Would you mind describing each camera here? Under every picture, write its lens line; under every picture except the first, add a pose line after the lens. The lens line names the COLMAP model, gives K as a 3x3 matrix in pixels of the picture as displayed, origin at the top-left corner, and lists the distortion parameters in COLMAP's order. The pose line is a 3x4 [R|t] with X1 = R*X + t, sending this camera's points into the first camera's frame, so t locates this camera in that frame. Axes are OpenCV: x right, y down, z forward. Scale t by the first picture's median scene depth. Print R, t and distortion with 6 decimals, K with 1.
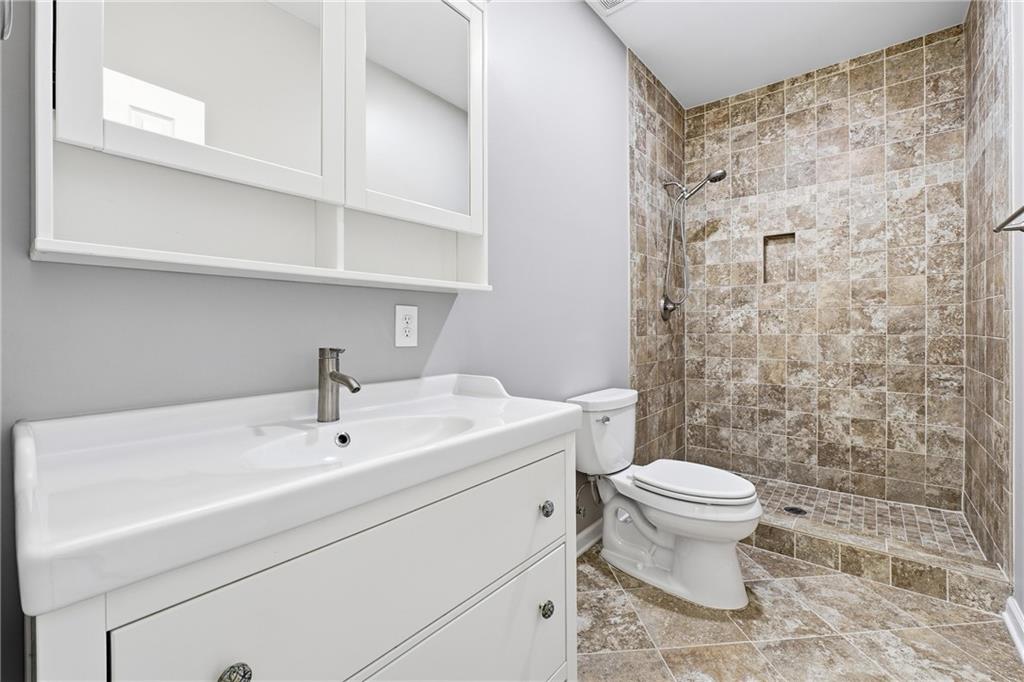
lens RADIAL K [[434.8, 0, 509.5], [0, 434.8, 333.0], [0, 0, 1]] dist [-0.011306, 0.001215]
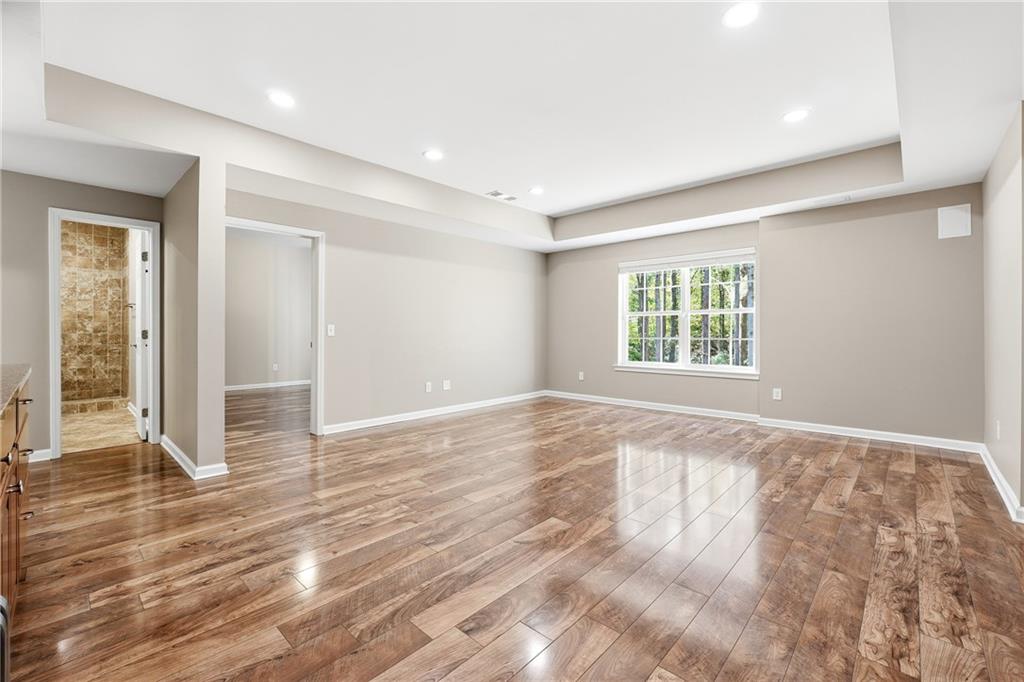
lens RADIAL K [[434.8, 0, 509.2], [0, 434.8, 331.5], [0, 0, 1]] dist [-0.011306, 0.001215]
pose [[0.057008, 0.002819, 0.998370, -1.508556], [-0.000100, 0.999996, -0.002818, -0.000231], [-0.998374, 0.000061, 0.057008, -1.584582]]
